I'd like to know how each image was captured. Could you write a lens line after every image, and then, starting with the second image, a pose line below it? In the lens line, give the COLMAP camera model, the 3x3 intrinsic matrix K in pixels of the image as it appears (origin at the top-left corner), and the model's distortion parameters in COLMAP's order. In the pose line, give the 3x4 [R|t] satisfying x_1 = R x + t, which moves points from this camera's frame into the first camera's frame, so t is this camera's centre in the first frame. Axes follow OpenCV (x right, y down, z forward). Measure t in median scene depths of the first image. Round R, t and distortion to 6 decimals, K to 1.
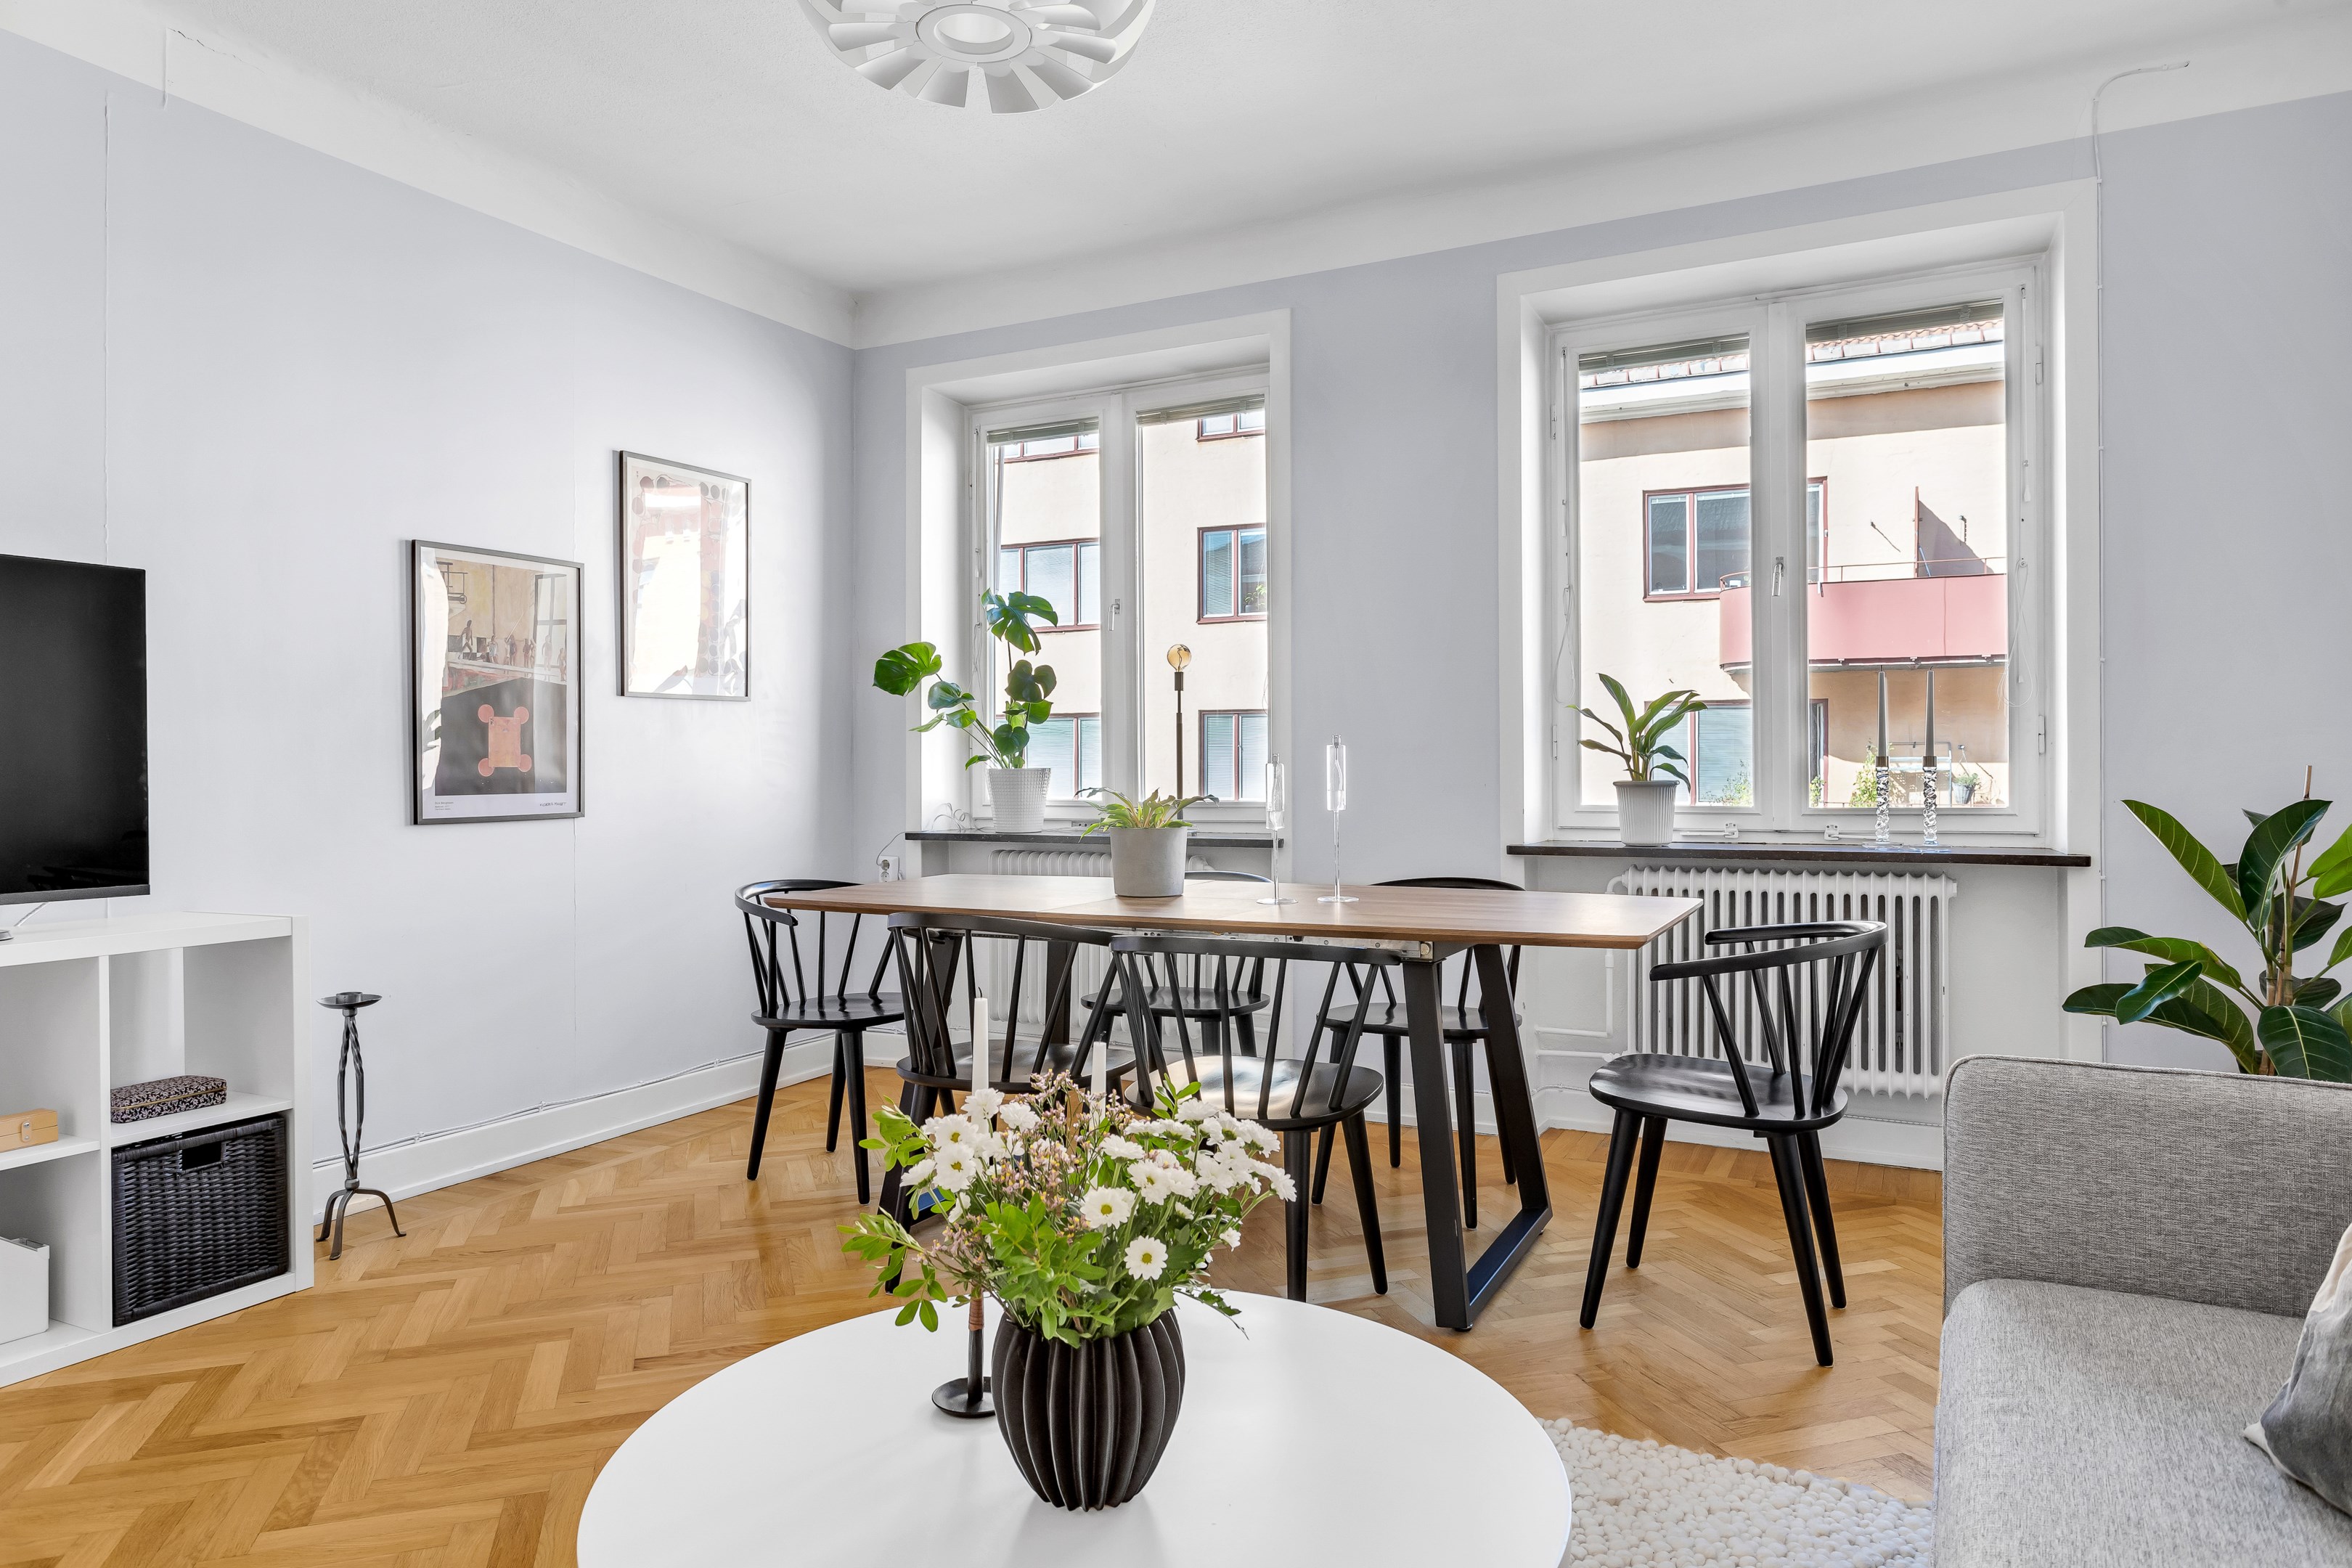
lens RADIAL K [[1460.2, 0, 1176.0], [0, 1460.2, 784.0], [0, 0, 1]] dist [-0.006906, 0.001128]
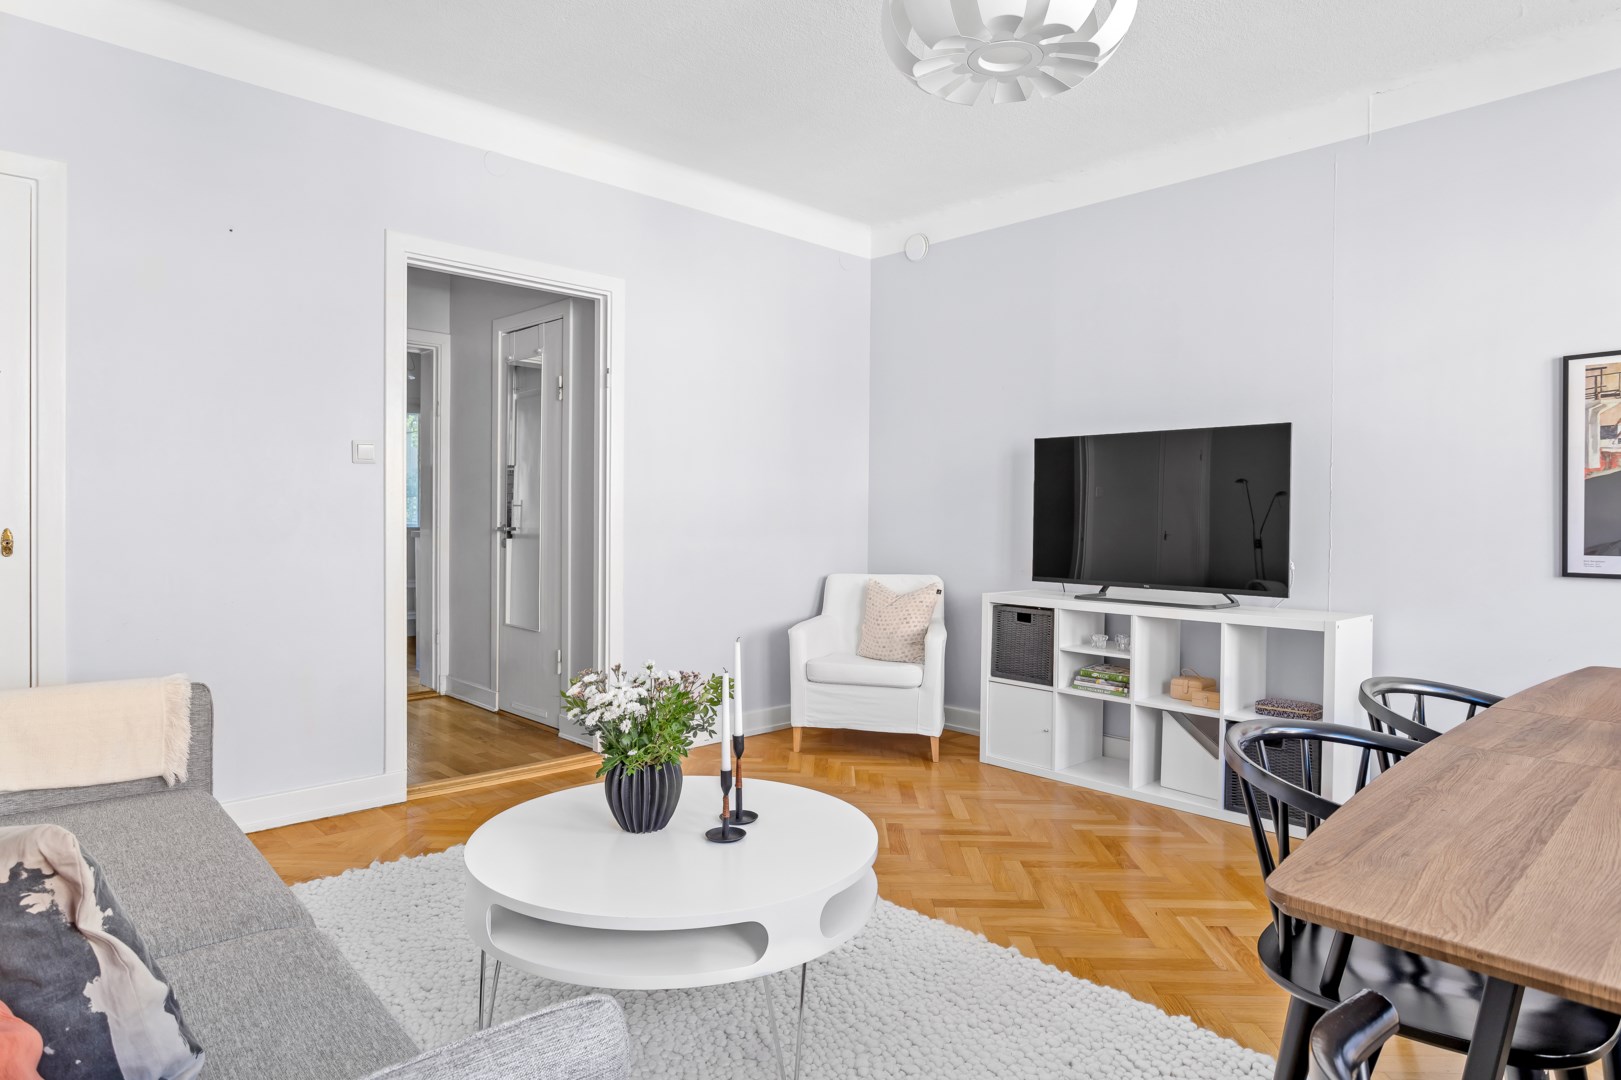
lens RADIAL K [[915.9, 0, 810.5], [0, 915.9, 540.0], [0, 0, 1]] dist [-0.000552, 0.000182]
pose [[-0.326910, 0.026223, -0.944692, 0.462488], [-0.015250, 0.999338, 0.033017, -0.021011], [0.944933, 0.025200, -0.326293, 0.630537]]
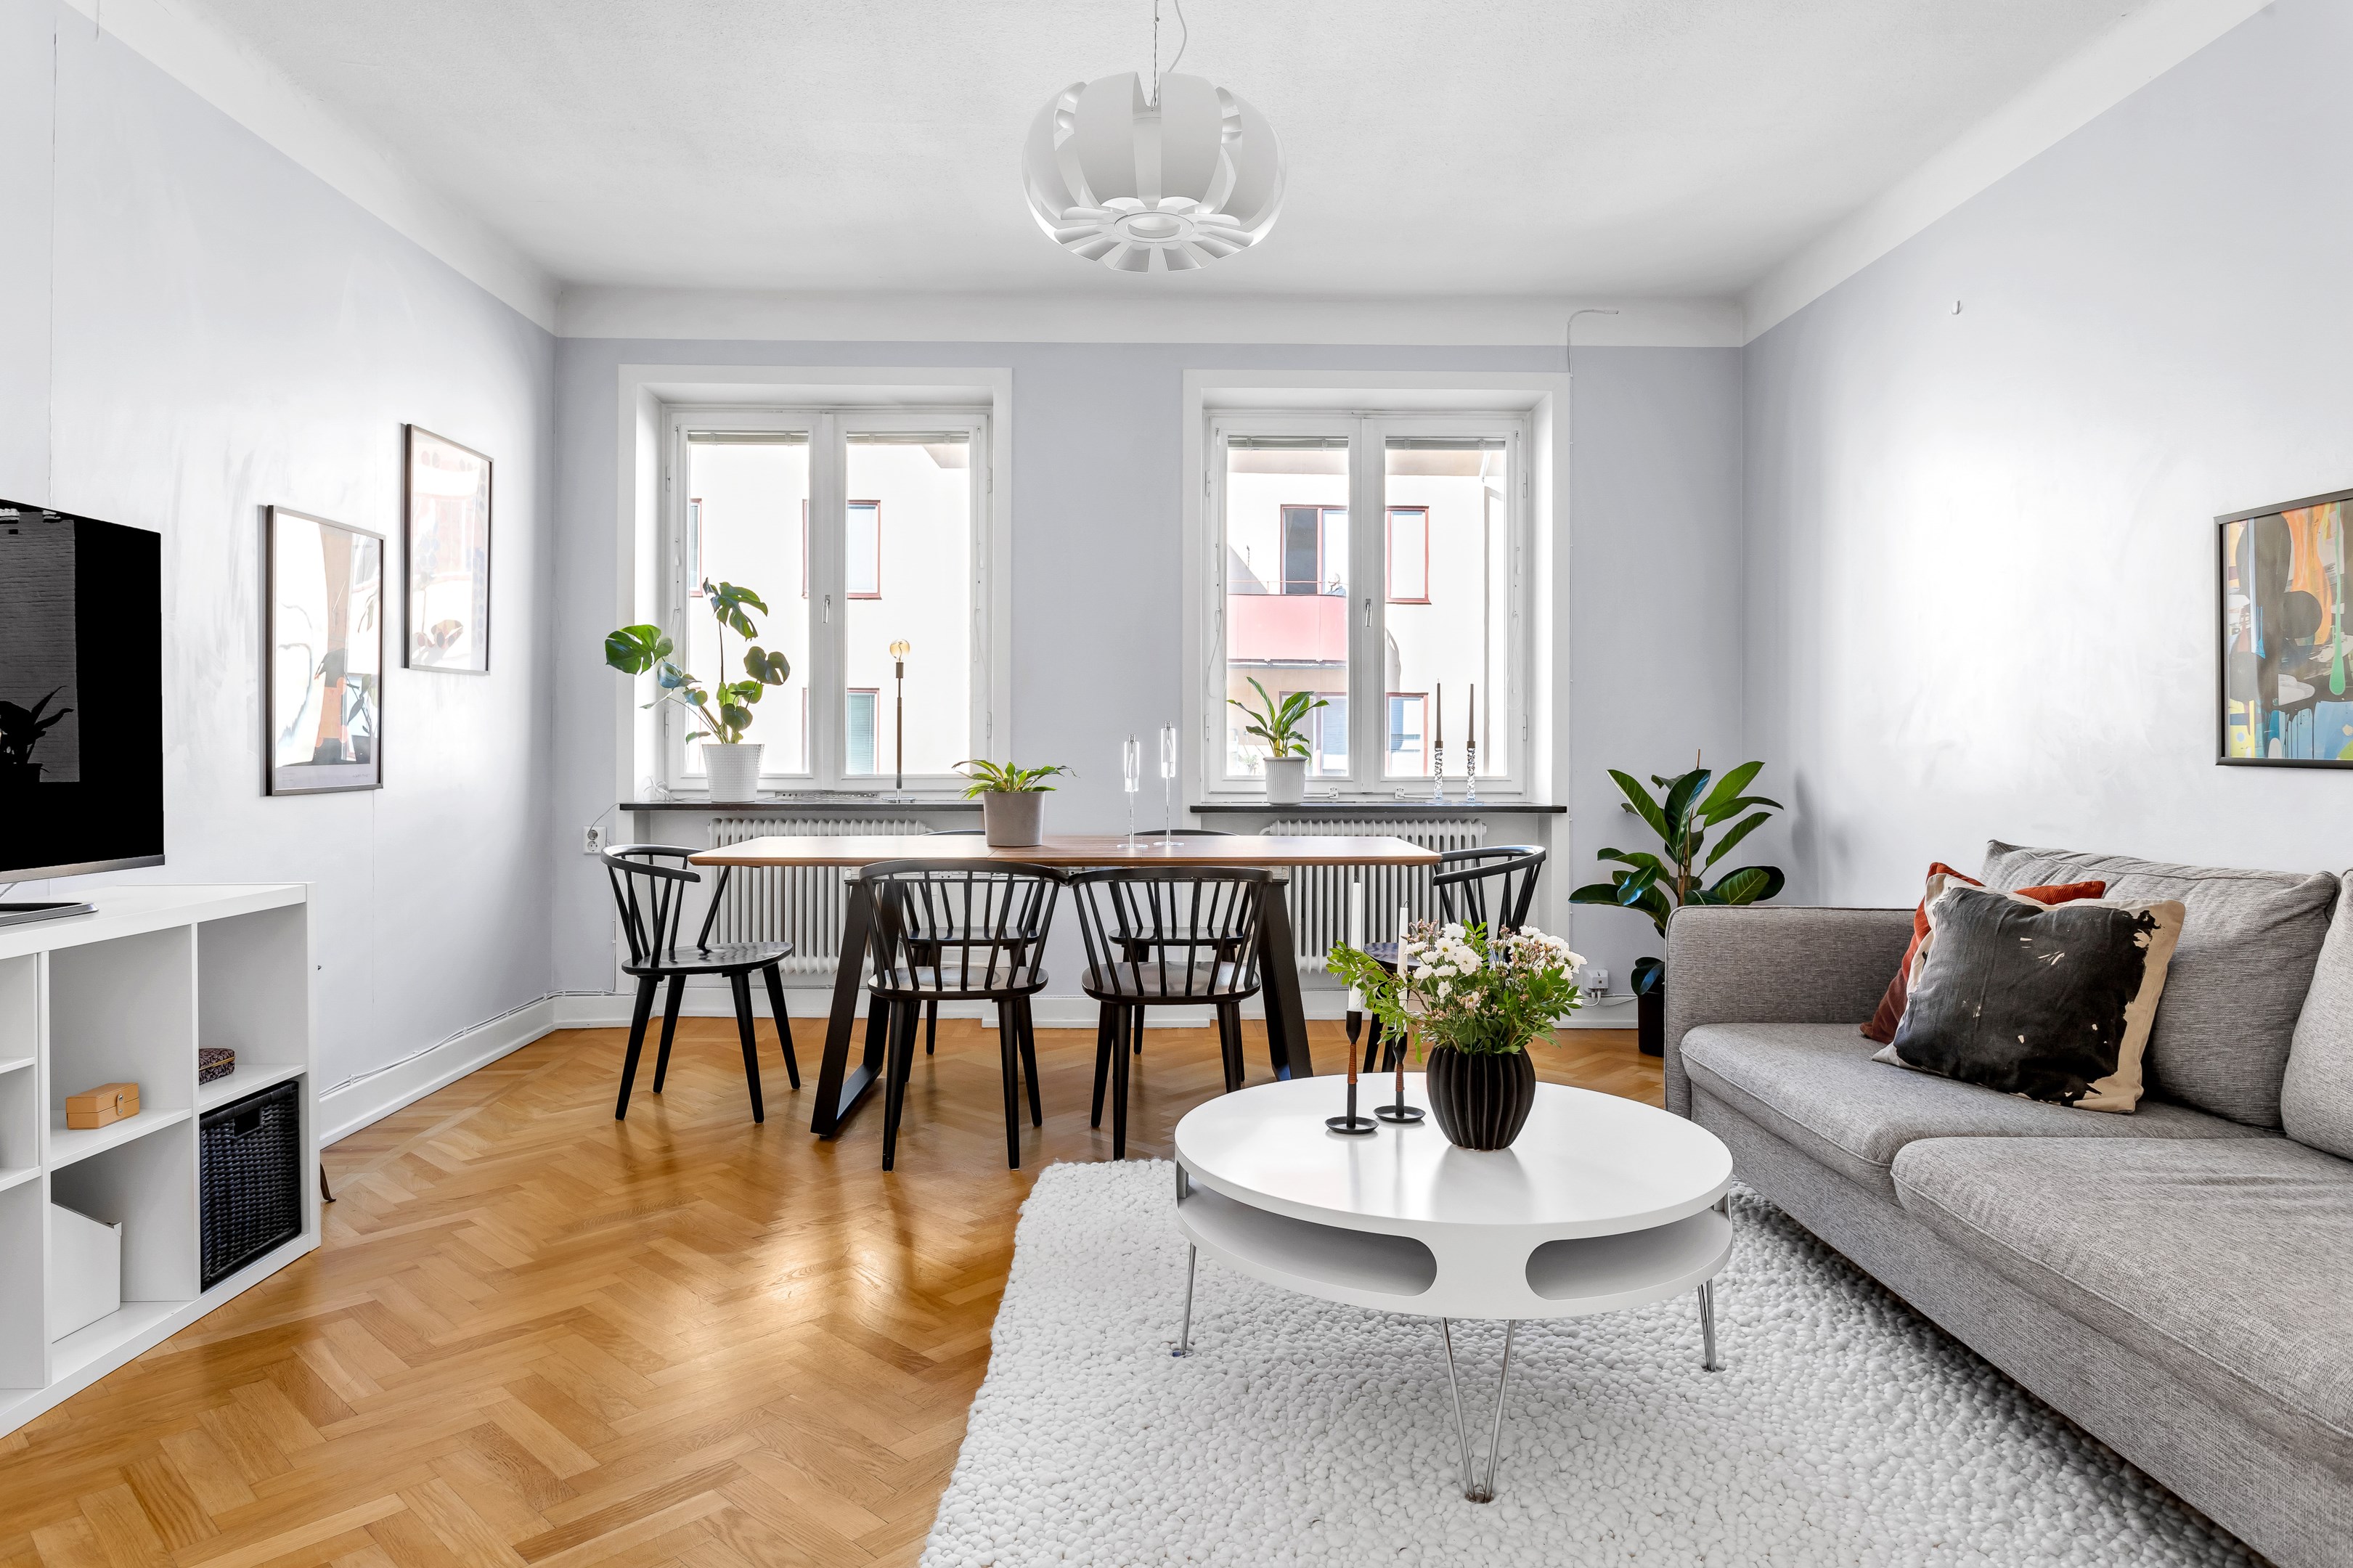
lens RADIAL K [[1431.0, 0, 1176.2], [0, 1431.0, 771.8], [0, 0, 1]] dist [-0.008758, 0.003553]
pose [[0.875435, -0.000264, 0.483336, -0.449487], [-0.002725, 0.999981, 0.005482, 0.004607], [-0.483329, -0.006117, 0.875418, -0.133789]]
